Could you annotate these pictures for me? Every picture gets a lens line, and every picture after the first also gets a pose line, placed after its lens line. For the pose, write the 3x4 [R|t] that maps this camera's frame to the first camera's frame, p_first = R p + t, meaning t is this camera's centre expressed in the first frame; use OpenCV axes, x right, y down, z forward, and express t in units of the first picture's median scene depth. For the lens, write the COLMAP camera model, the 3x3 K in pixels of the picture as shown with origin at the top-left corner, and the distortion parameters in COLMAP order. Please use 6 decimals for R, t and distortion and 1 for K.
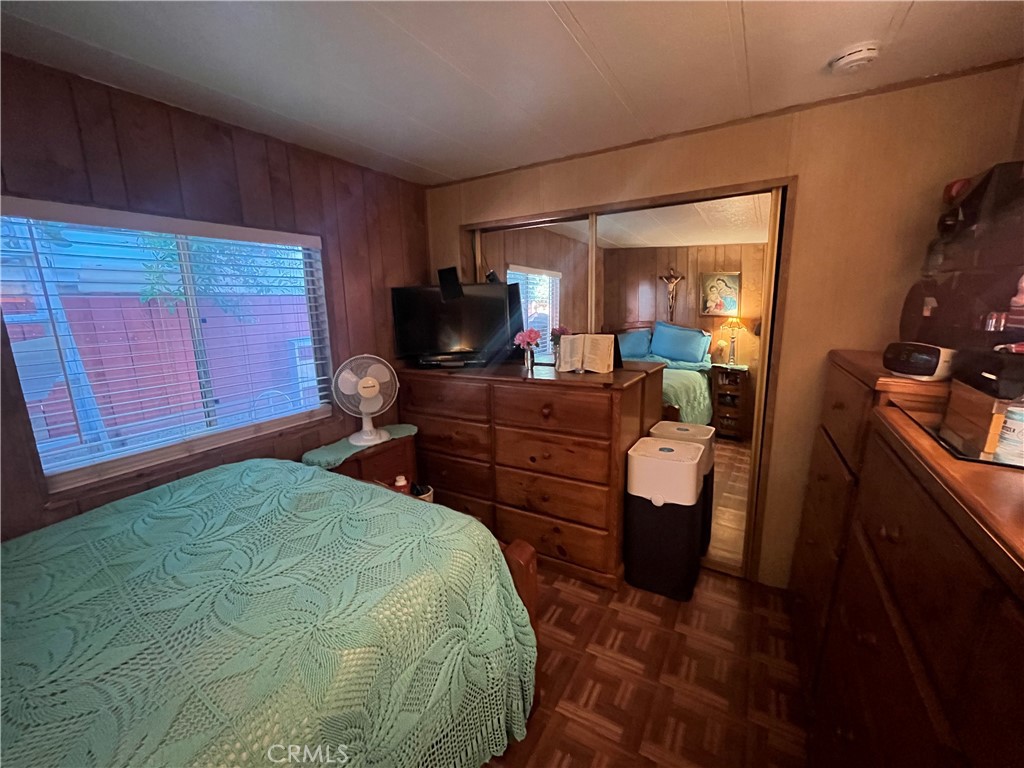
lens RADIAL K [[449.2, 0, 512.0], [0, 449.2, 384.0], [0, 0, 1]] dist [-0.001441, -0.000099]
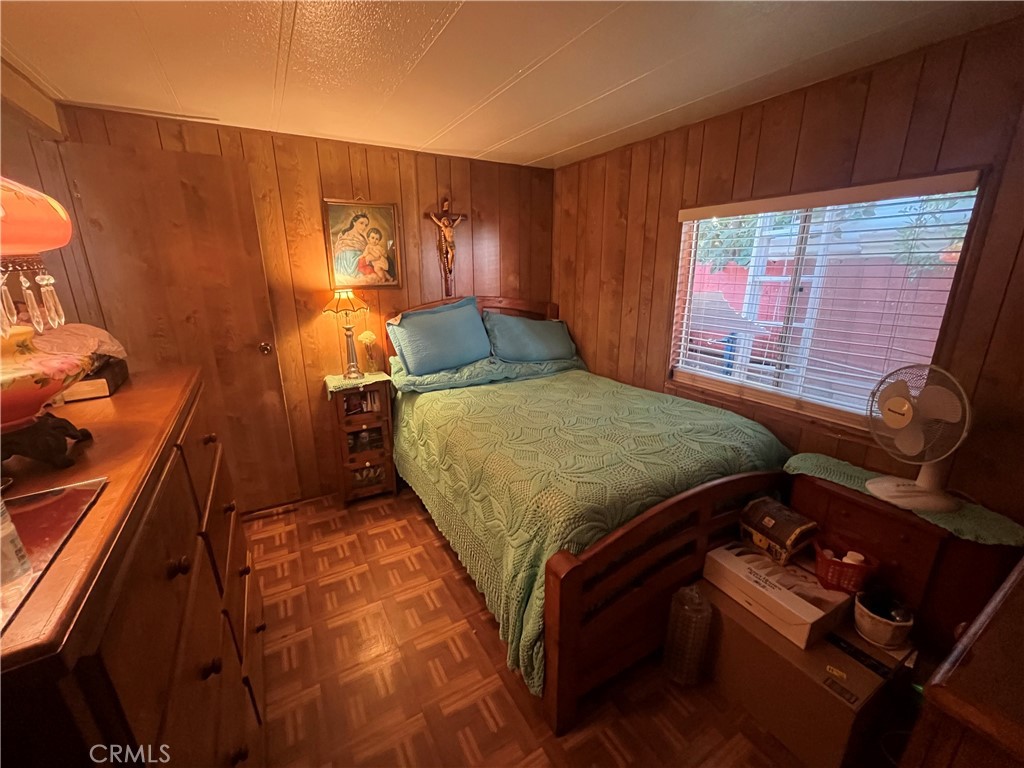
lens RADIAL K [[418.5, 0, 512.0], [0, 418.5, 384.0], [0, 0, 1]] dist [-0.003569, -0.000315]
pose [[-0.508246, 0.255349, -0.822486, 0.646380], [-0.140415, 0.917684, 0.371672, -0.256239], [0.849688, 0.304390, -0.430554, 1.114148]]
